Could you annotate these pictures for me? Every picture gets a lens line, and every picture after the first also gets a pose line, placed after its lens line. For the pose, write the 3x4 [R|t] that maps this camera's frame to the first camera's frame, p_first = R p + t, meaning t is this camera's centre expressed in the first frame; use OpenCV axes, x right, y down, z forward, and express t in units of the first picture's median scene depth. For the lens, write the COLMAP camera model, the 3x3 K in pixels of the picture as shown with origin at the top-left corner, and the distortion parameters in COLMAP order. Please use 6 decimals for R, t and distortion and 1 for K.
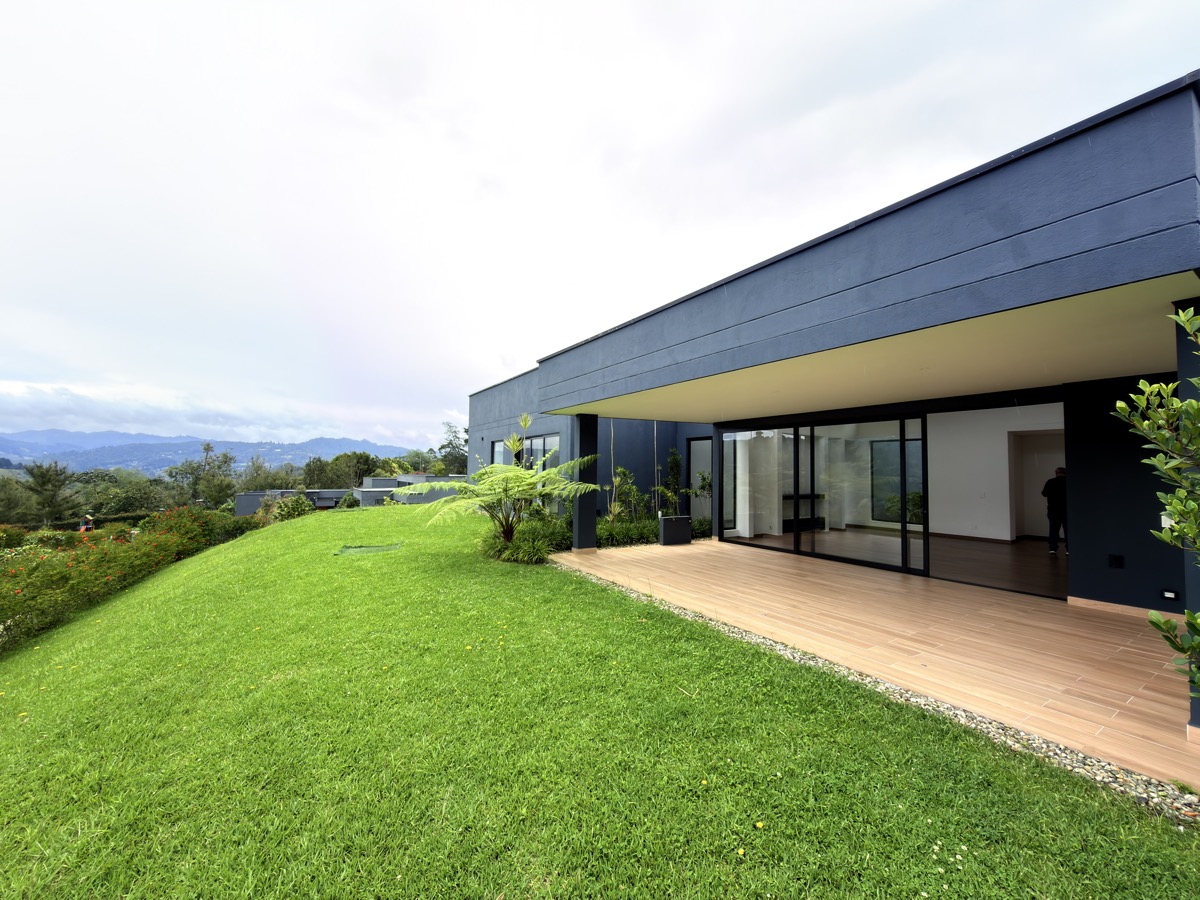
lens RADIAL K [[486.8, 0, 604.7], [0, 486.8, 451.5], [0, 0, 1]] dist [0.001195, 0.000941]
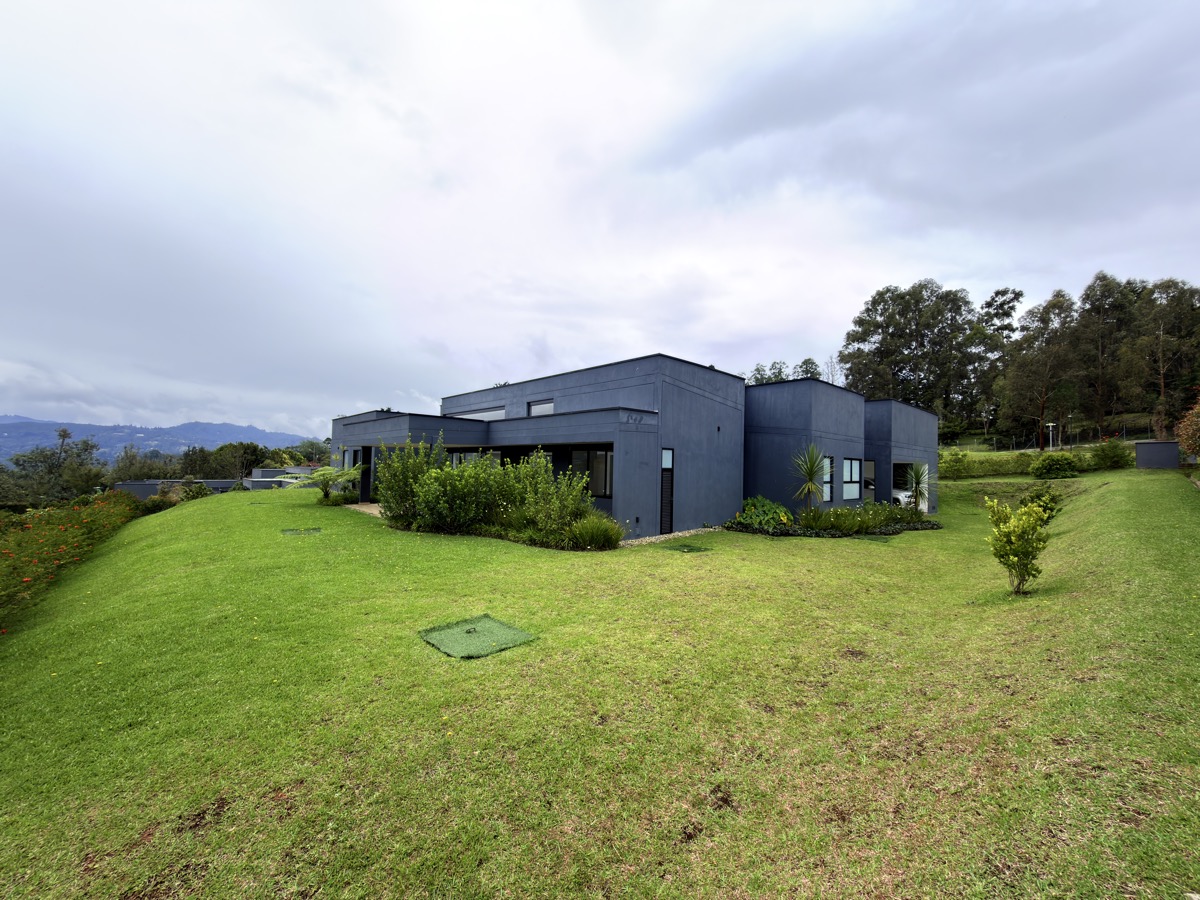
lens RADIAL K [[486.8, 0, 596.0], [0, 486.8, 450.0], [0, 0, 1]] dist [0.001195, 0.000941]
pose [[0.987354, 0.015603, 0.157763, 0.042198], [-0.017497, 0.999790, 0.010624, -0.006364], [-0.157564, -0.013250, 0.987420, -0.092420]]
